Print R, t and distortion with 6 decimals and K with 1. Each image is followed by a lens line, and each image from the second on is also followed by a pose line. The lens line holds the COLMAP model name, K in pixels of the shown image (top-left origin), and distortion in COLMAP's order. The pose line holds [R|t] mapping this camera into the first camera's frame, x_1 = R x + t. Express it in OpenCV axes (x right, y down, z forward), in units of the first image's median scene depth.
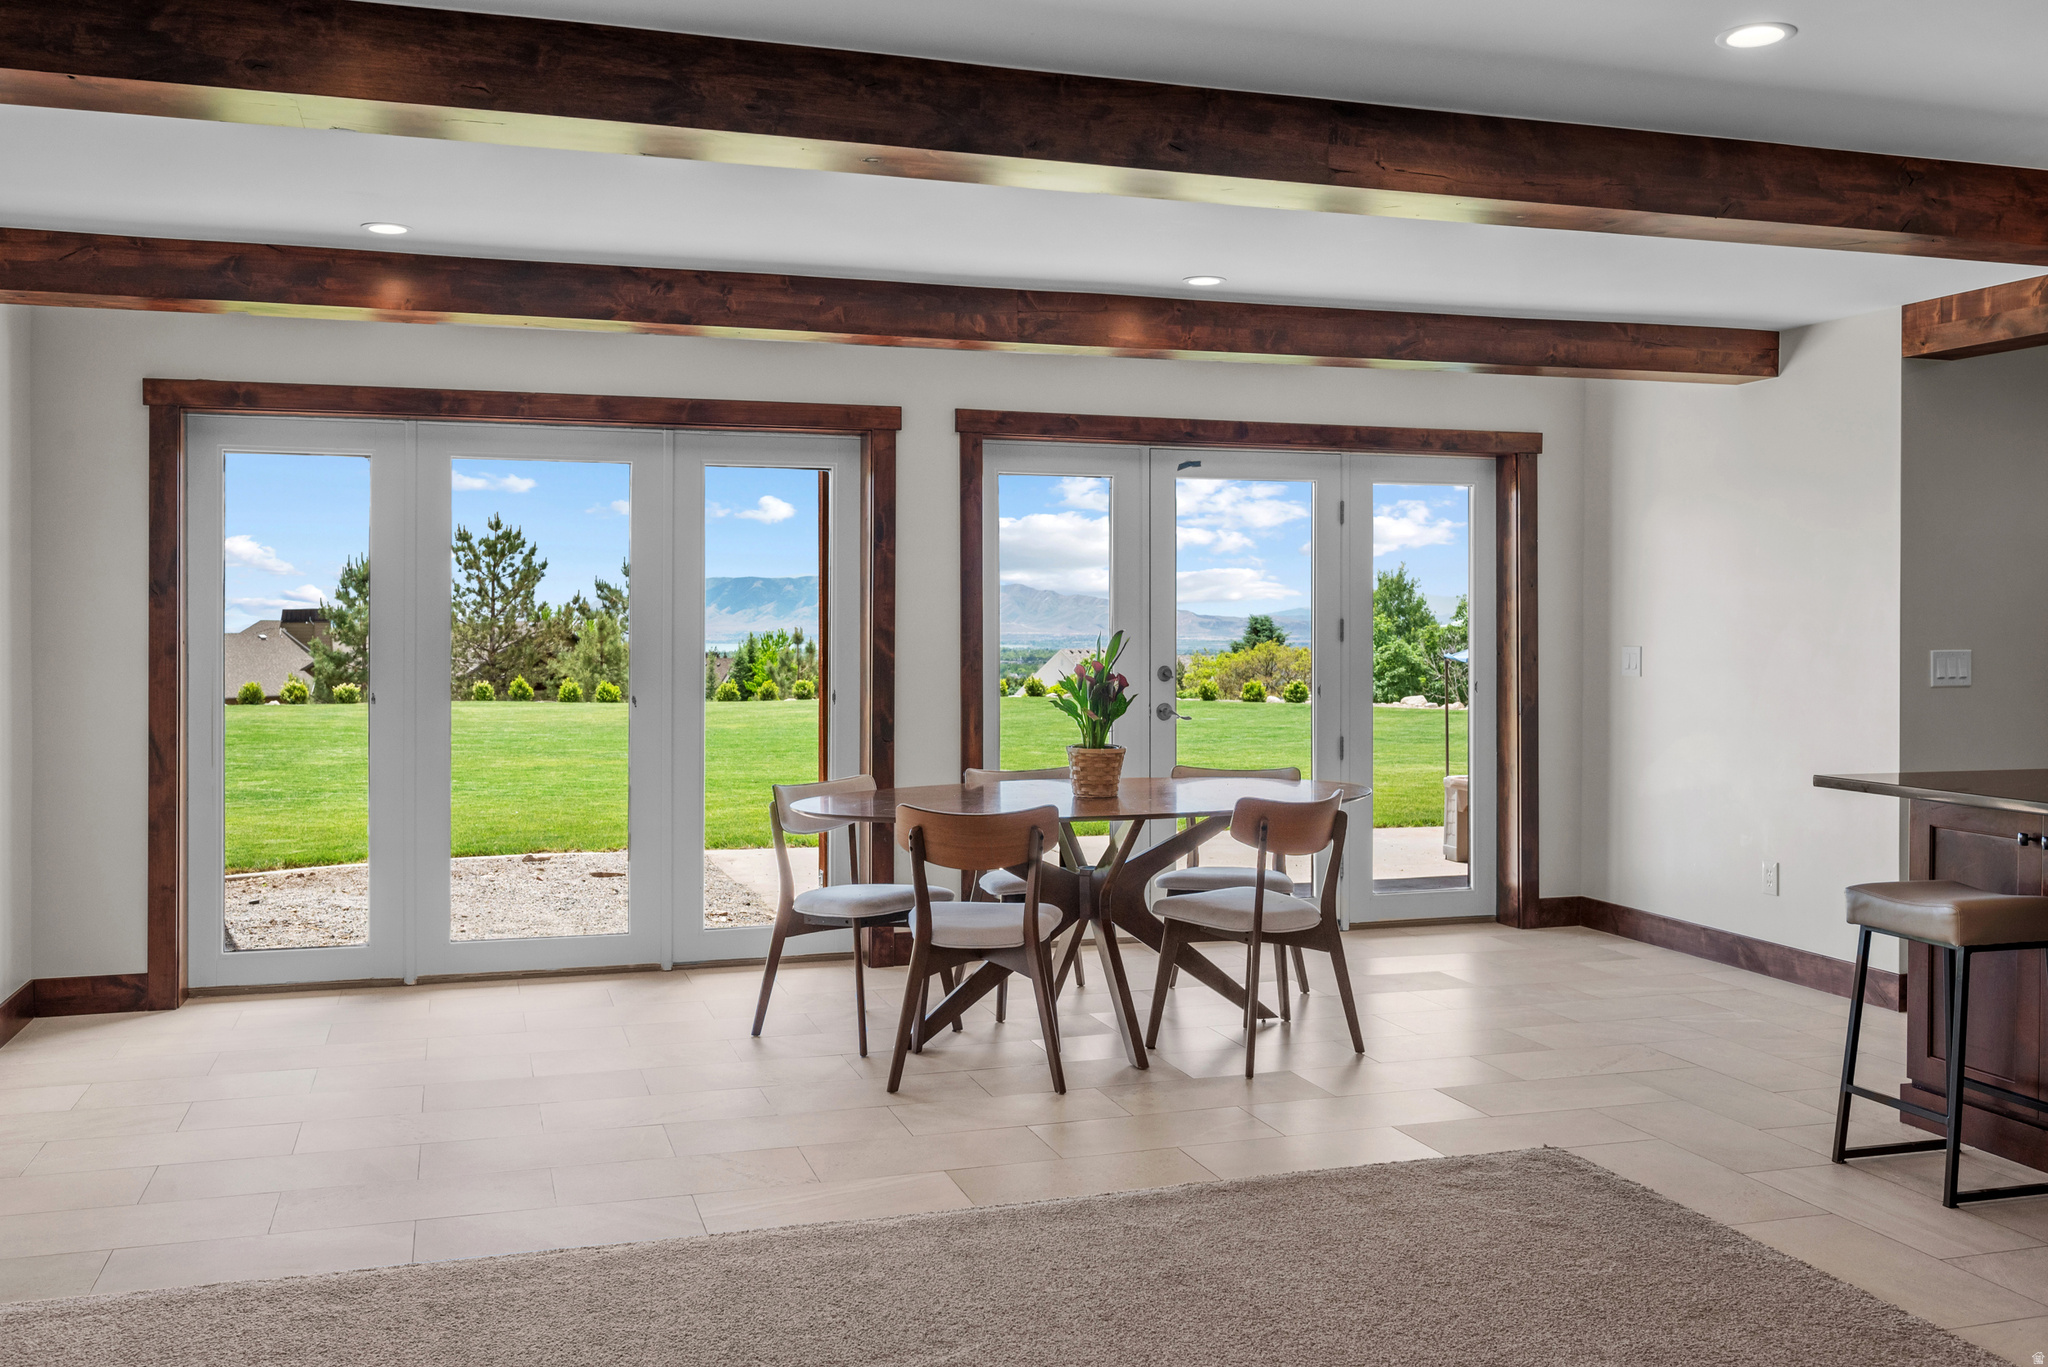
lens RADIAL K [[1727.1, 0, 1027.7], [0, 1727.1, 642.9], [0, 0, 1]] dist [-0.021904, -0.012208]
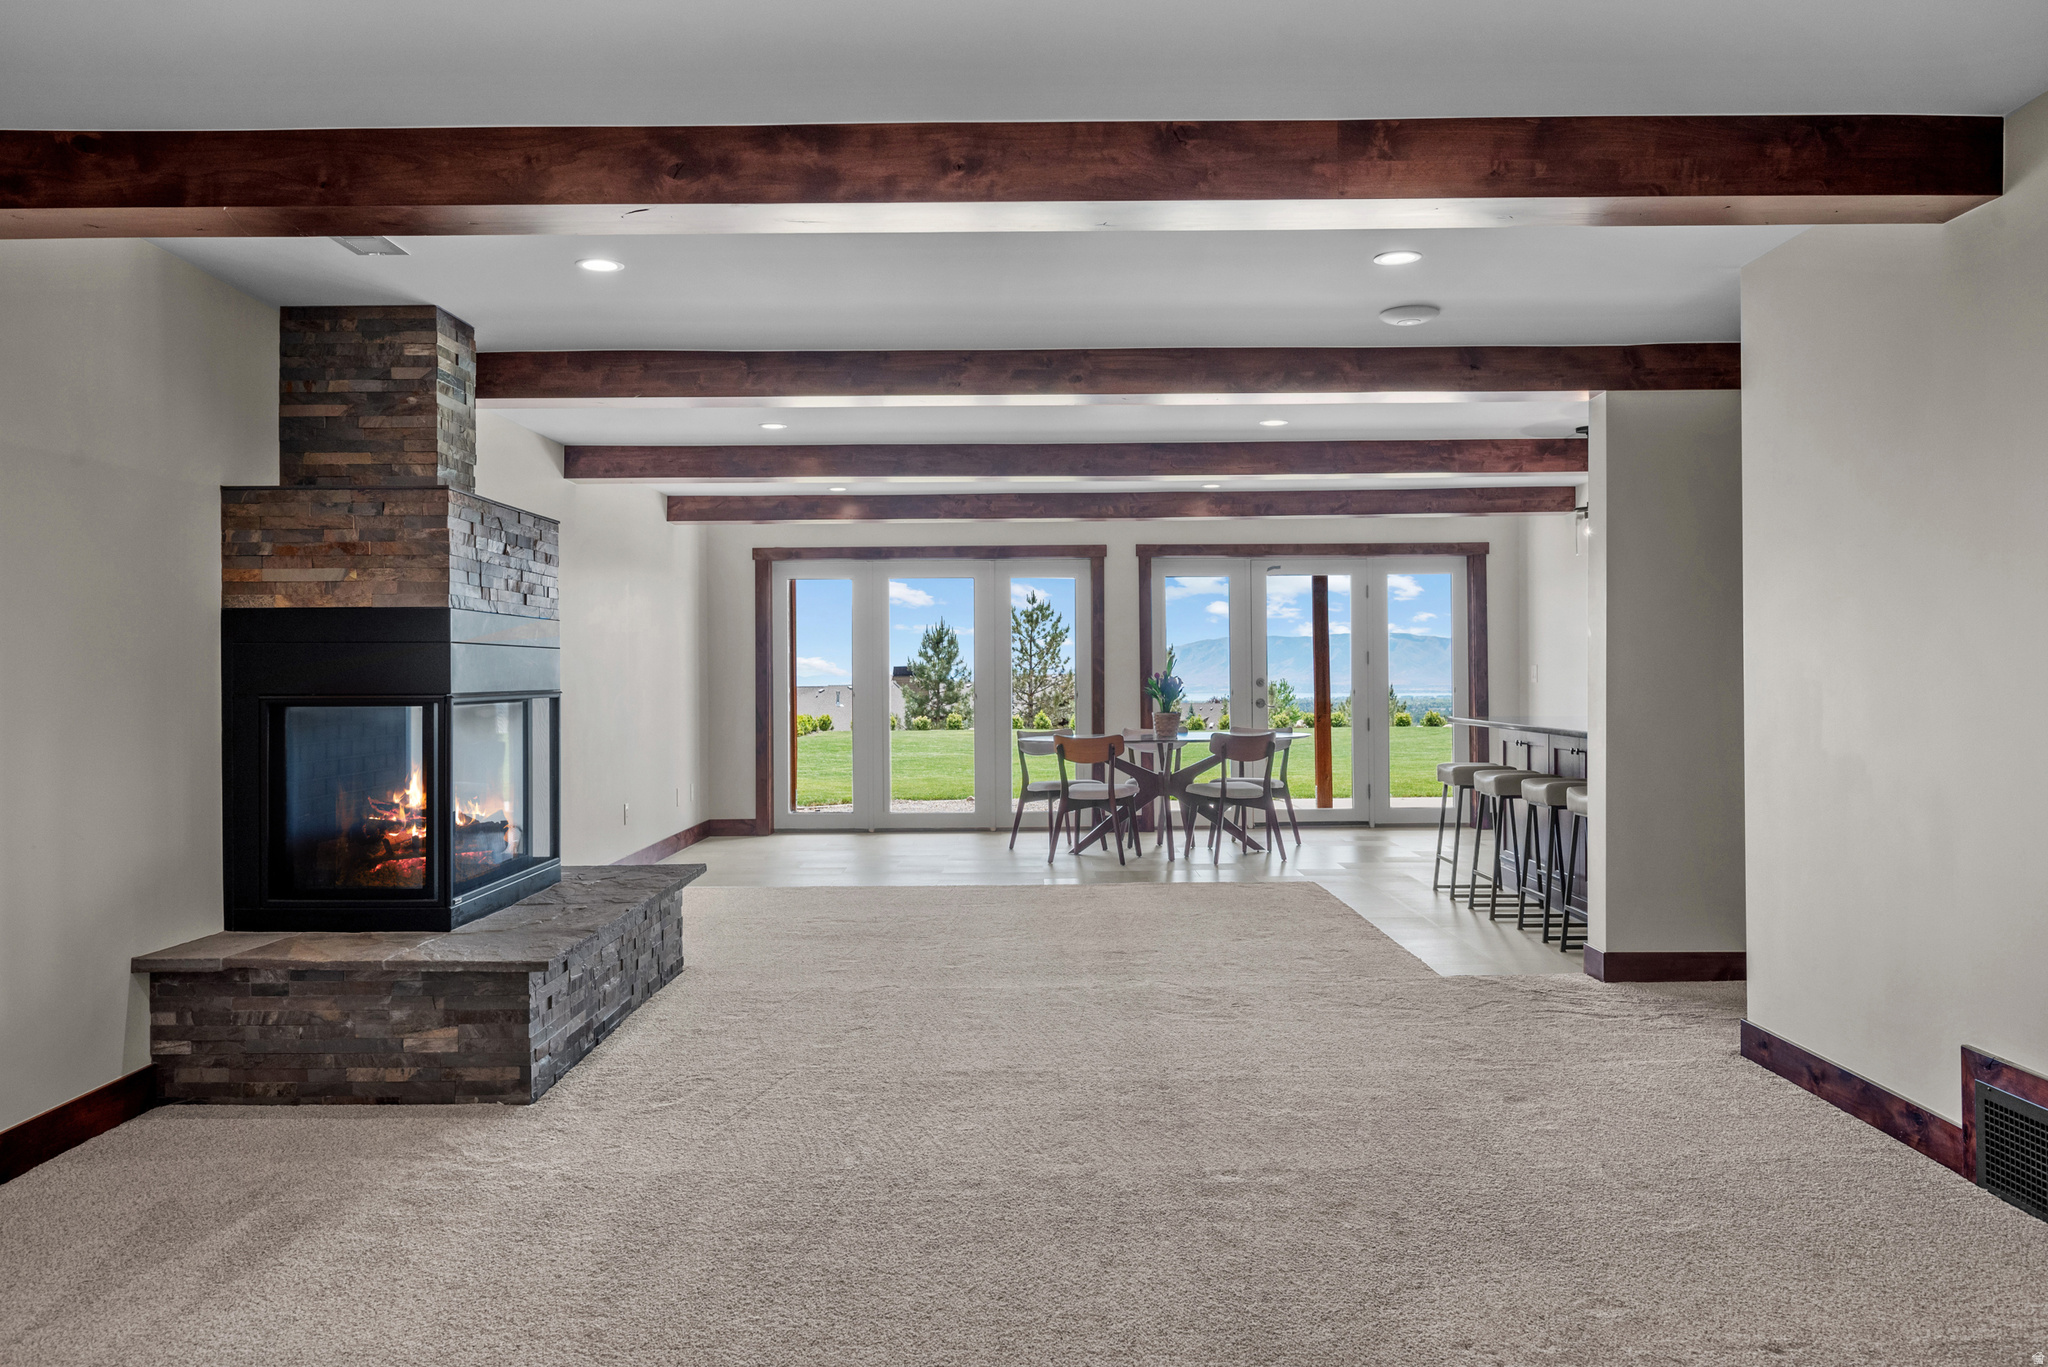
lens RADIAL K [[1478.9, 0, 1024.0], [0, 1478.9, 683.5], [0, 0, 1]] dist [-0.000727, -0.000055]
pose [[0.947040, -0.004581, -0.321082, 0.332007], [0.002411, 0.999971, -0.007155, 0.027943], [0.321106, 0.006002, 0.947024, -0.538922]]
